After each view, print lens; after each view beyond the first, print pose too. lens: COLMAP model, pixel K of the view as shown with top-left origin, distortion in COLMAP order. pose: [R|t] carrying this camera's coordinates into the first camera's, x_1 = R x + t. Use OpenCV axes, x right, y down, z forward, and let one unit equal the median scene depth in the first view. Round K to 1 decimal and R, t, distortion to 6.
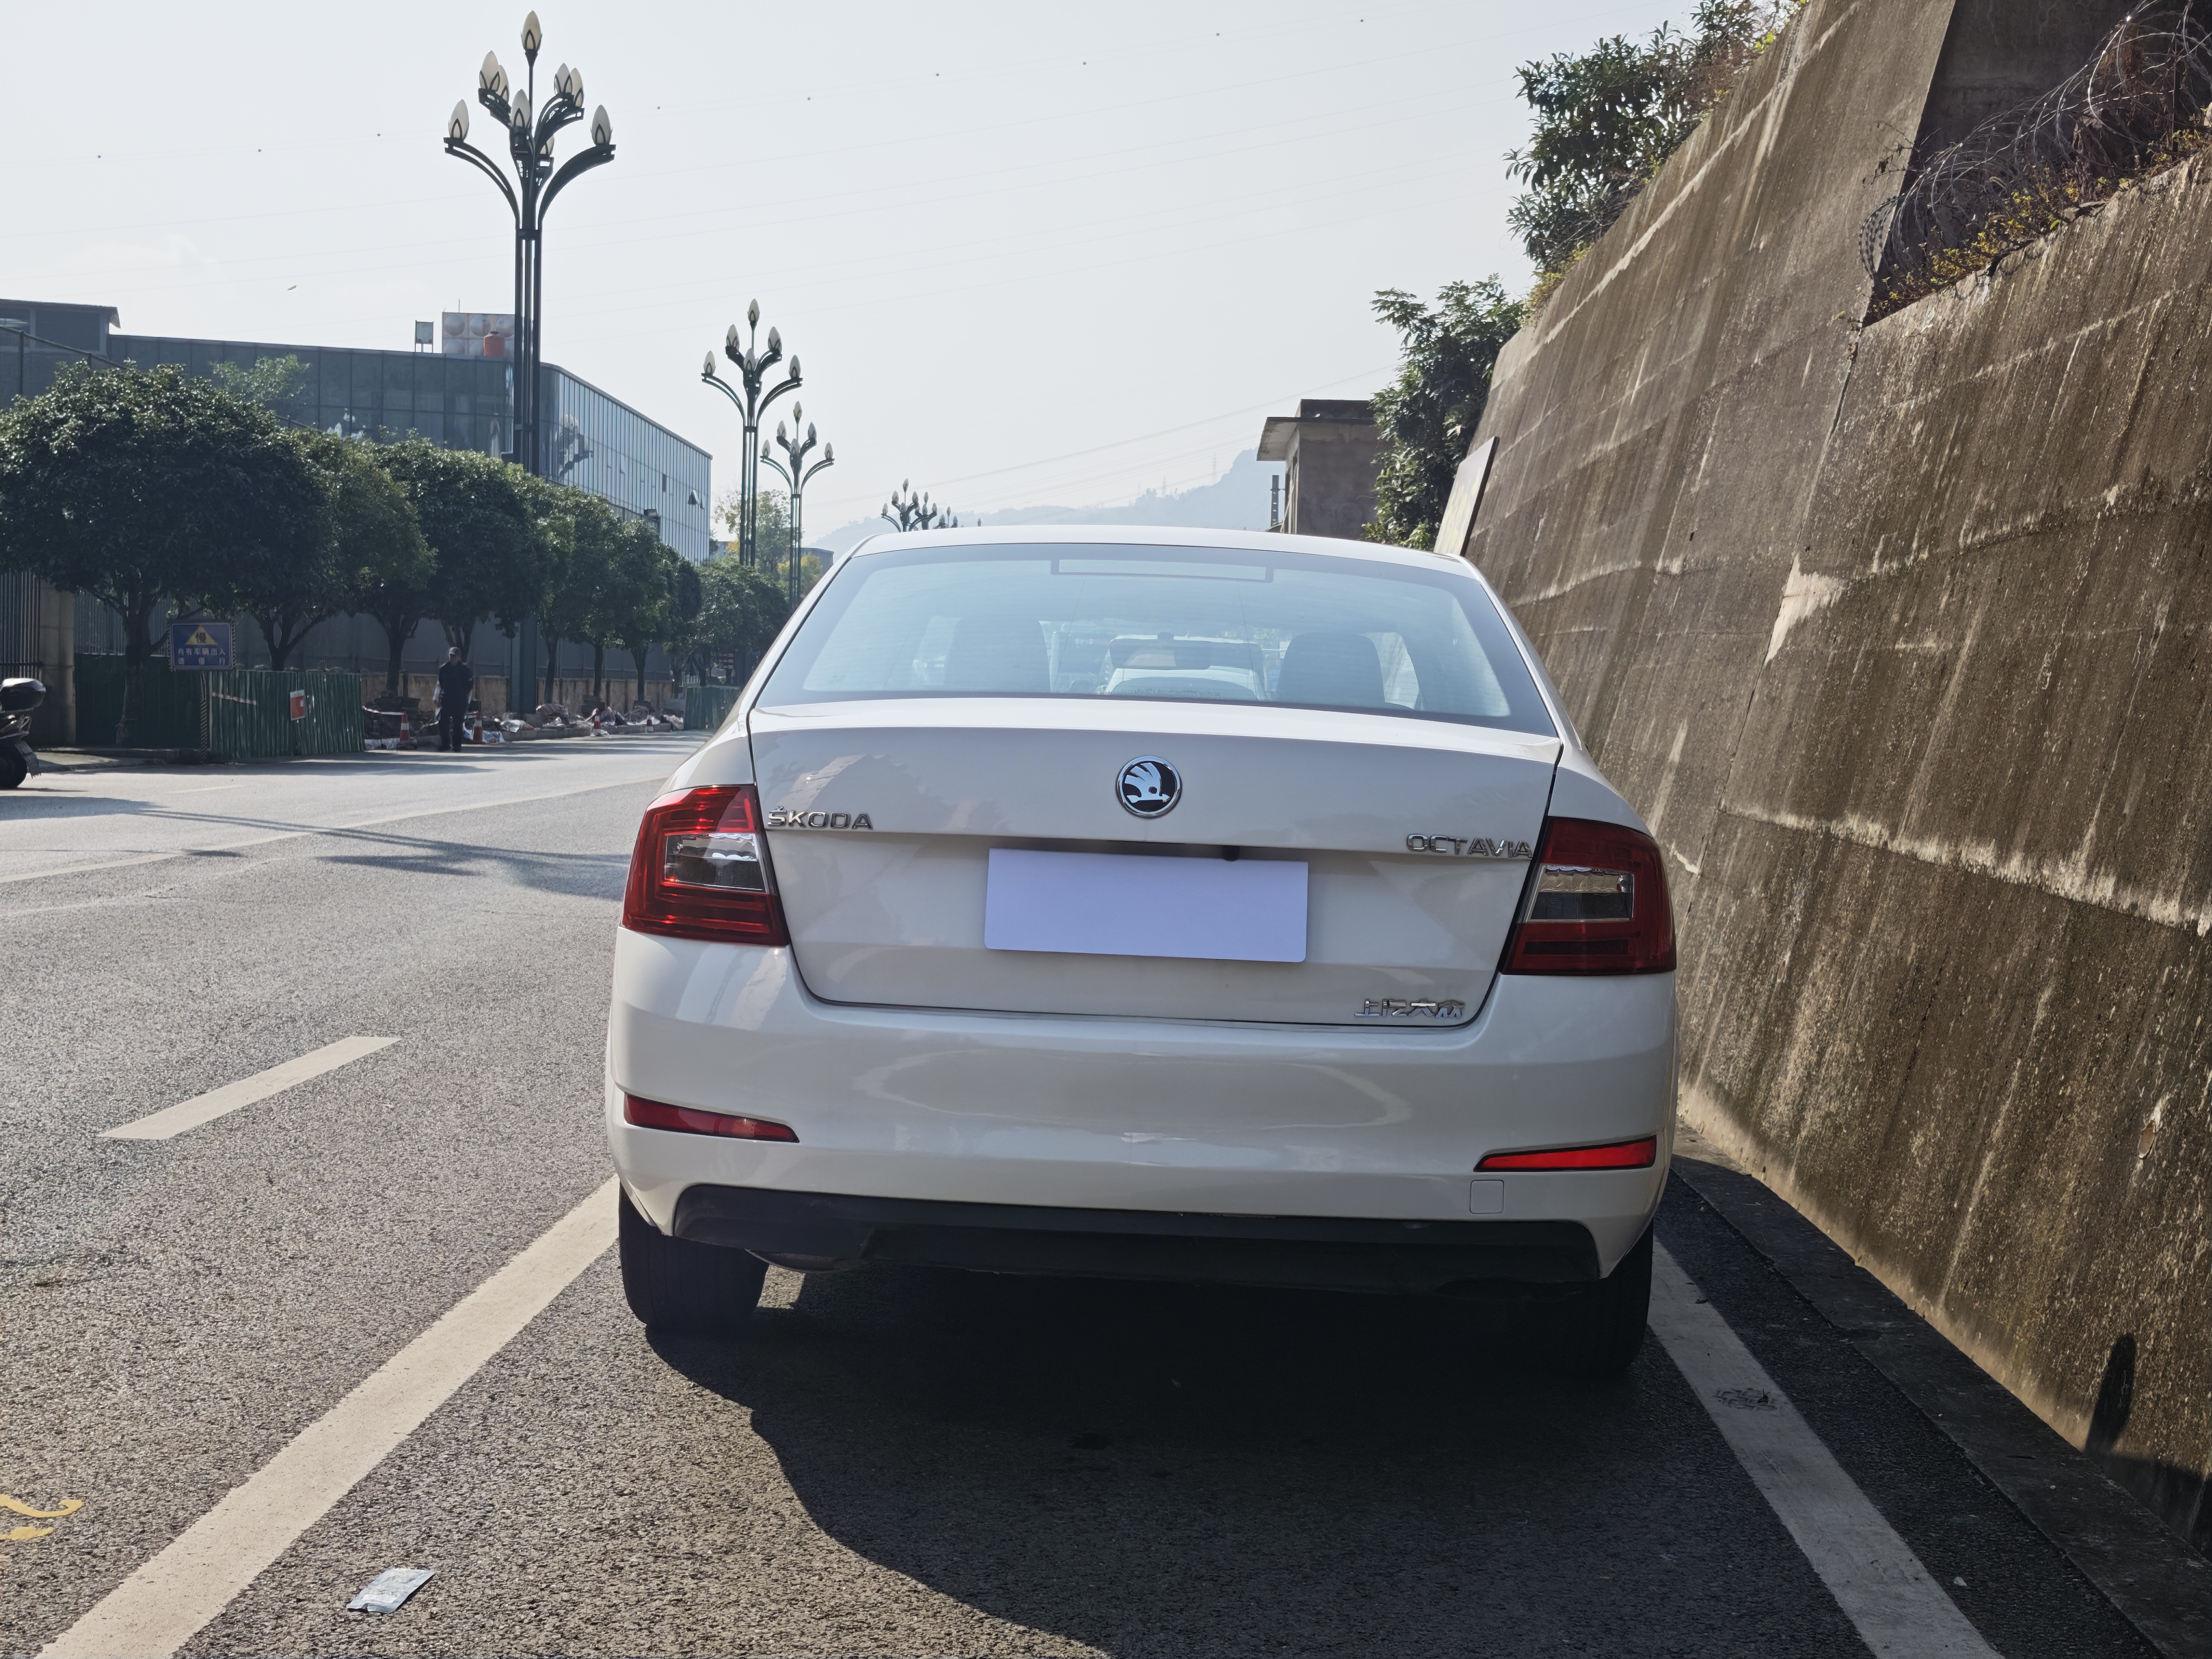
lens RADIAL K [[3012.0, 0, 1106.0], [0, 3012.0, 829.5], [0, 0, 1]] dist [0.159206, -0.573485]
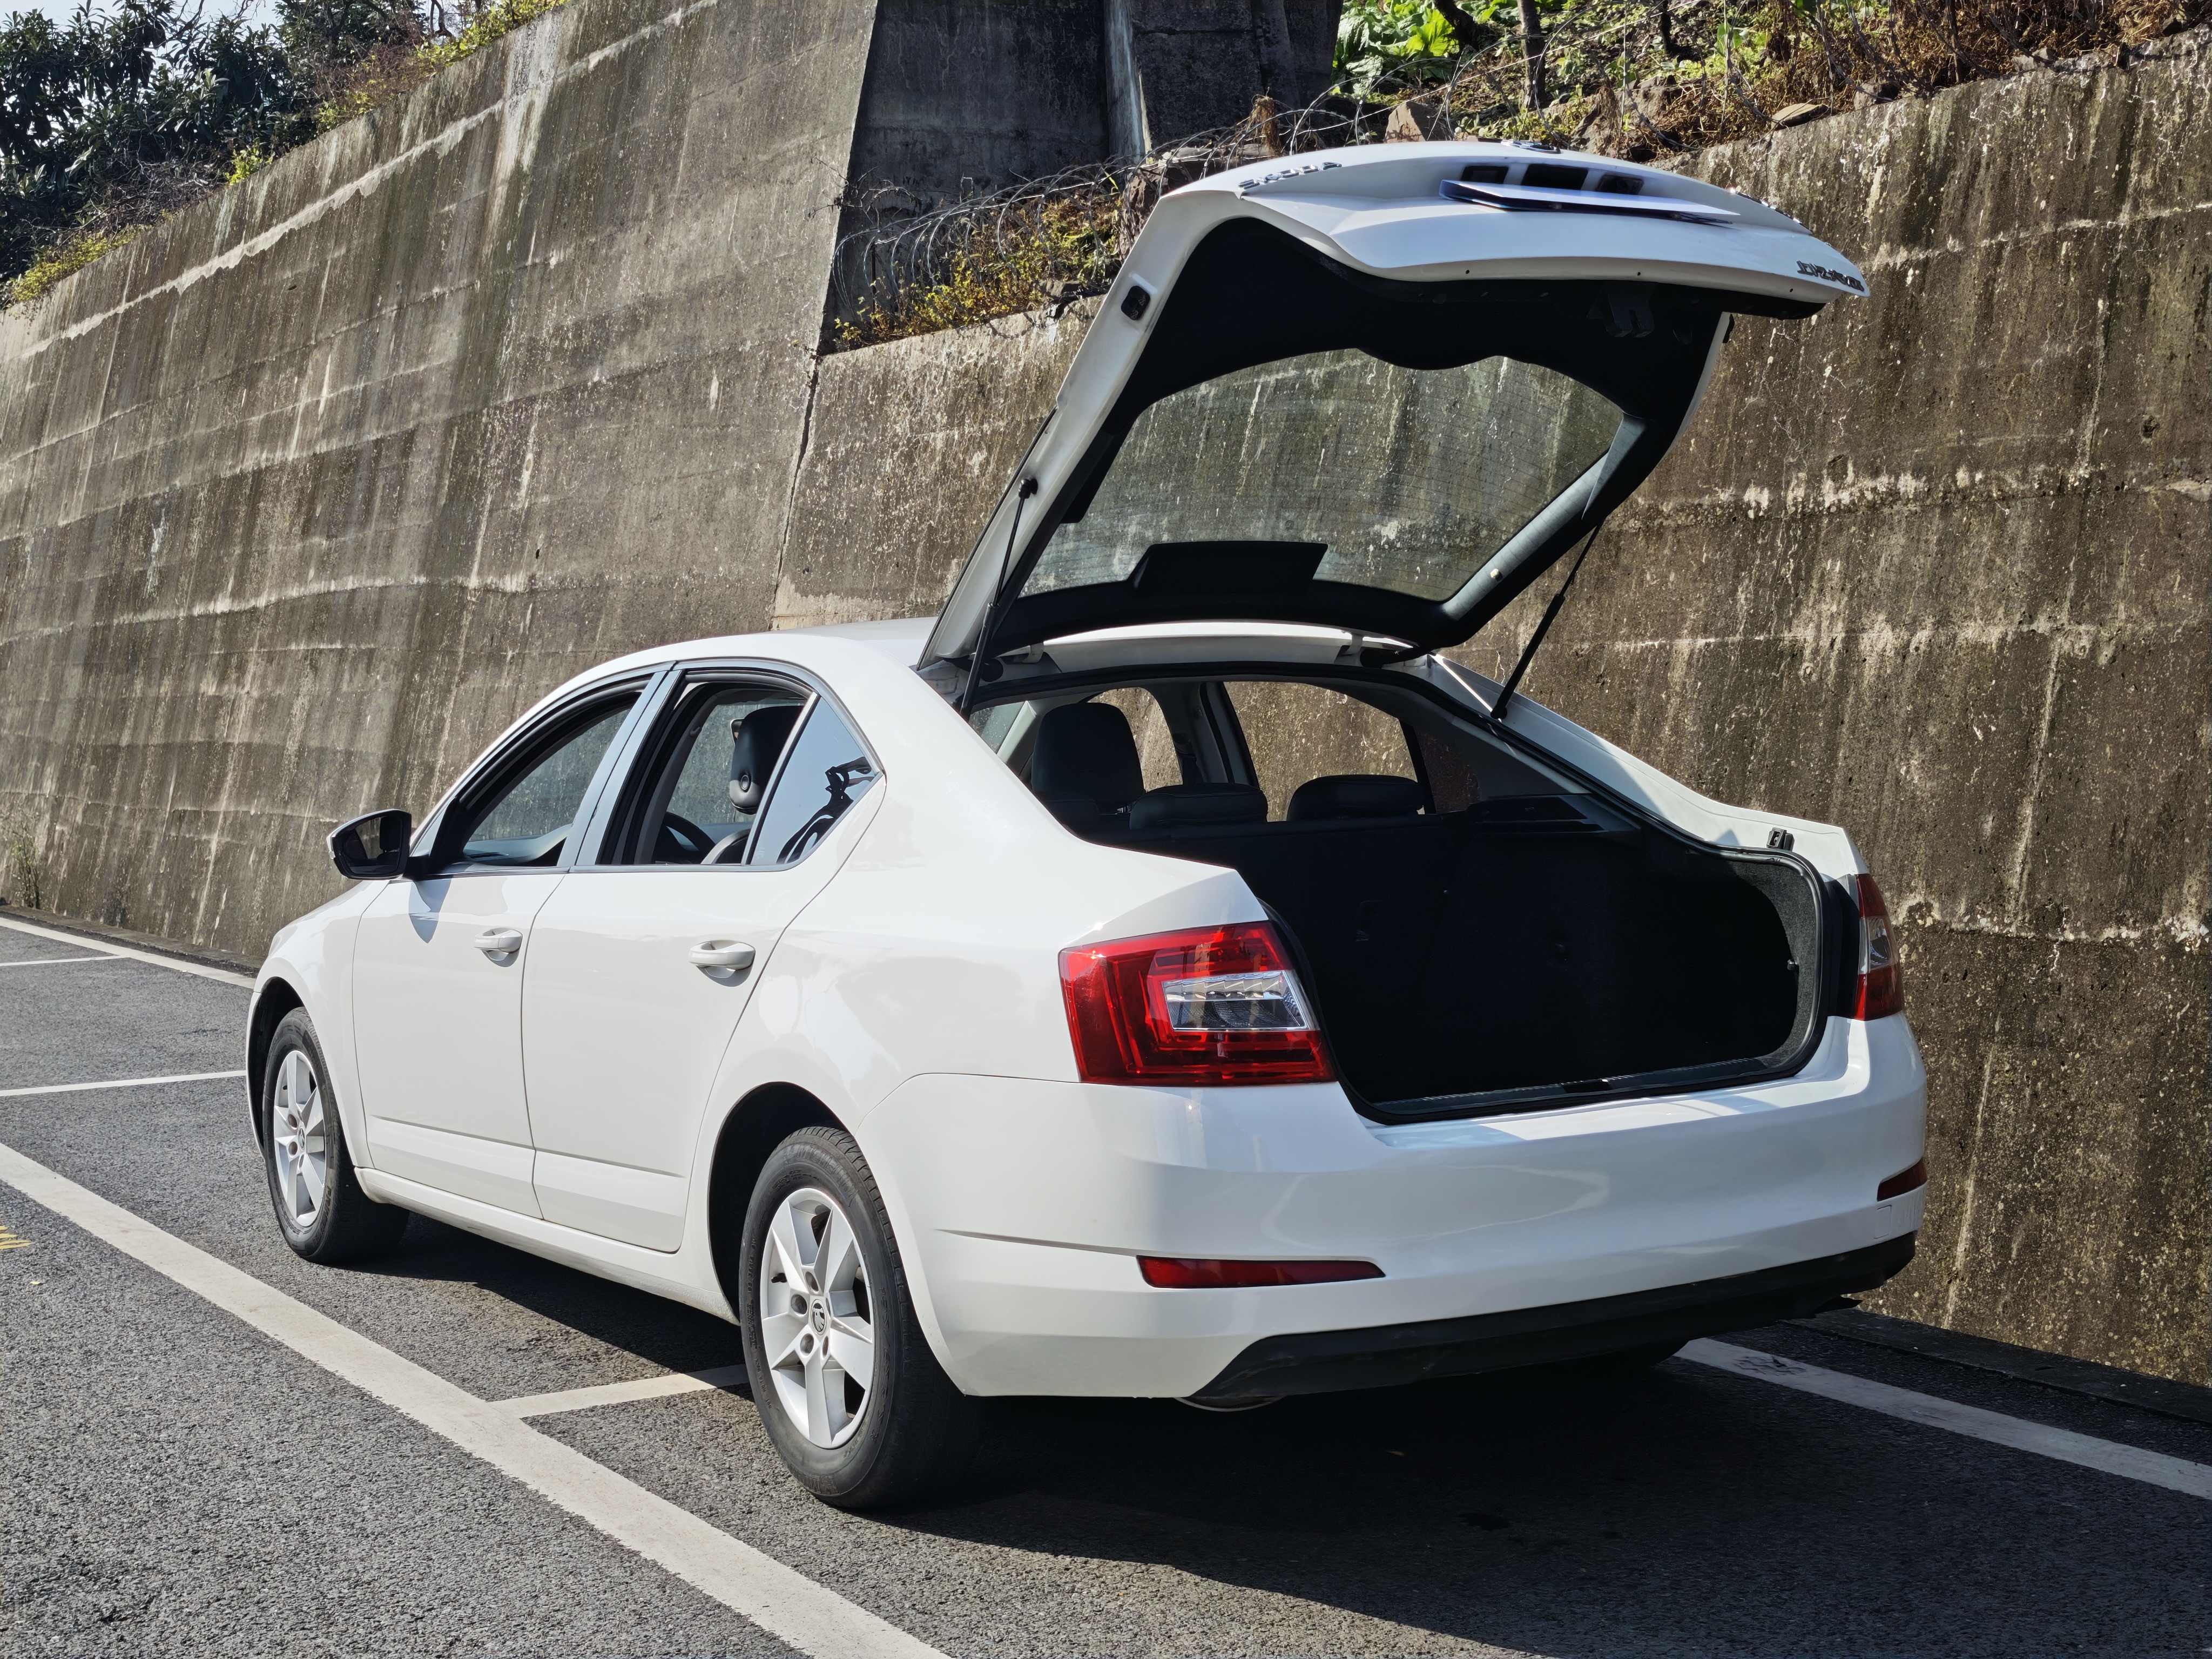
lens RADIAL K [[3012.6, 0, 1095.9], [0, 3012.6, 831.8], [0, 0, 1]] dist [0.188473, -0.725075]
pose [[0.831645, -0.089505, 0.548046, -0.255462], [0.084191, 0.995839, 0.034879, -0.030258], [-0.548888, 0.017134, 0.835720, 0.079818]]
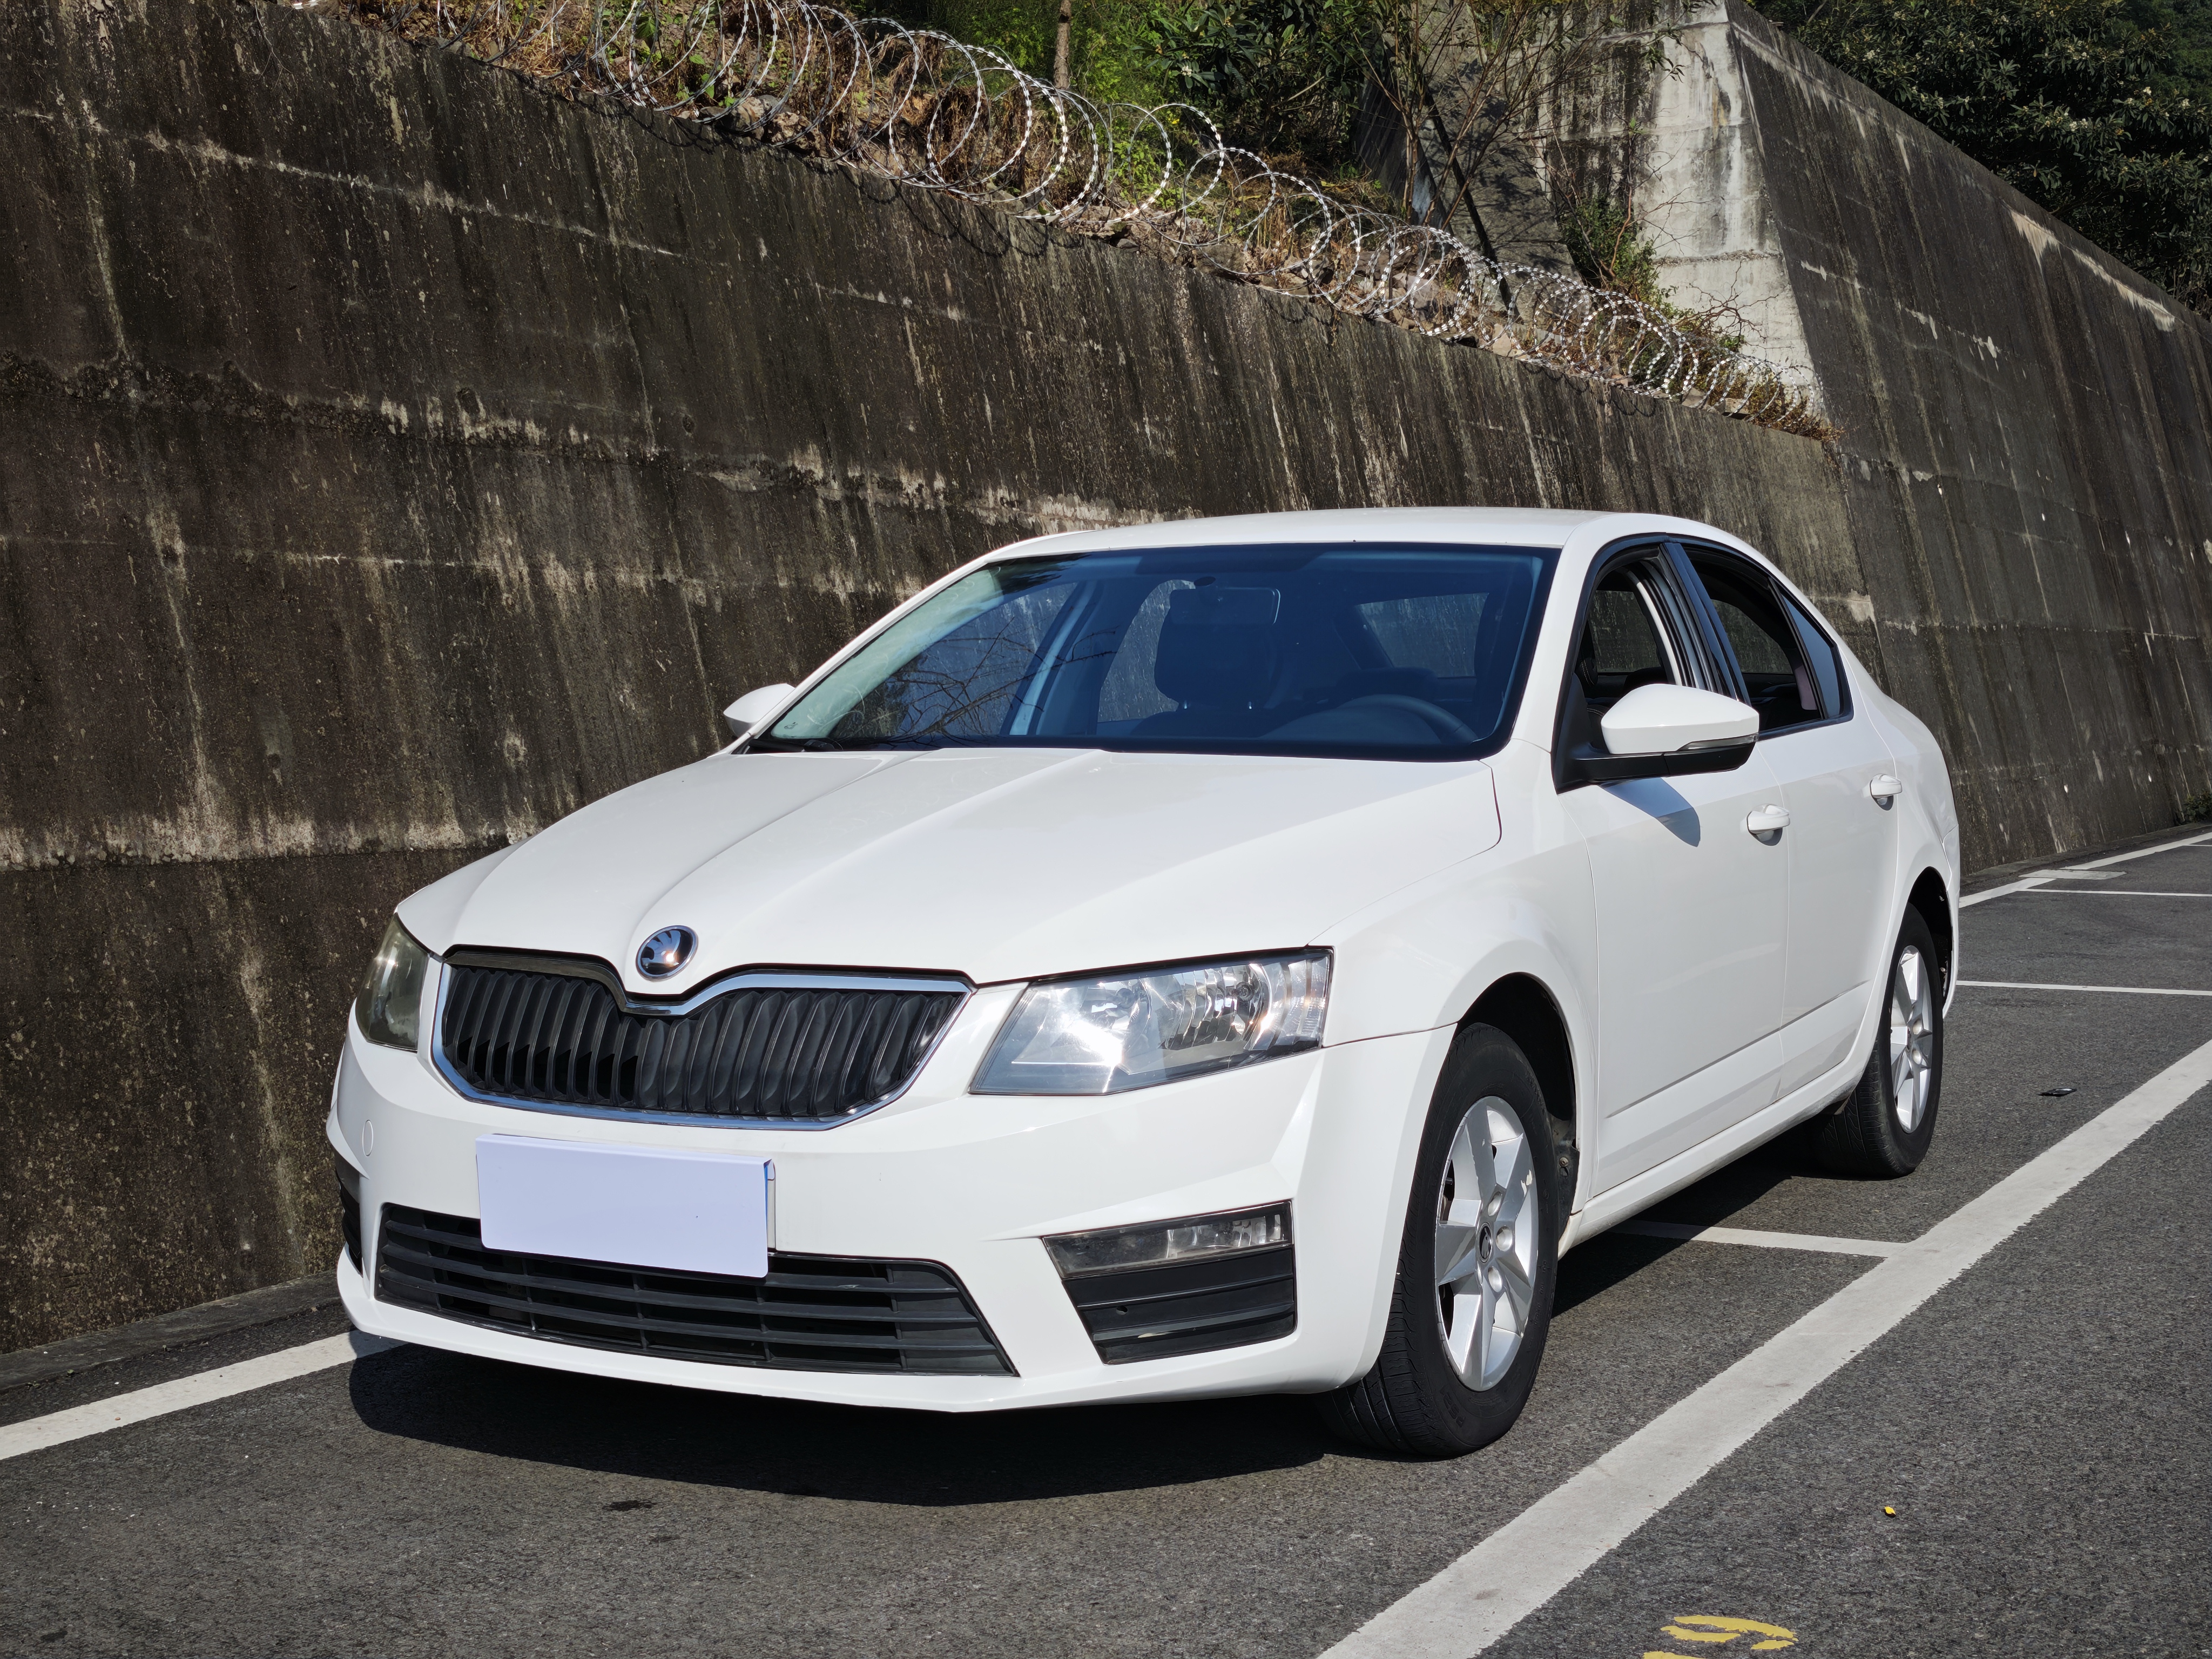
lens RADIAL K [[3018.9, 0, 1094.0], [0, 3018.9, 831.2], [0, 0, 1]] dist [0.167231, -0.578444]
pose [[-0.889265, -0.060019, 0.453437, -0.184028], [-0.015836, 0.994799, 0.100620, -0.046687], [-0.457118, 0.082297, -0.885590, 1.005818]]
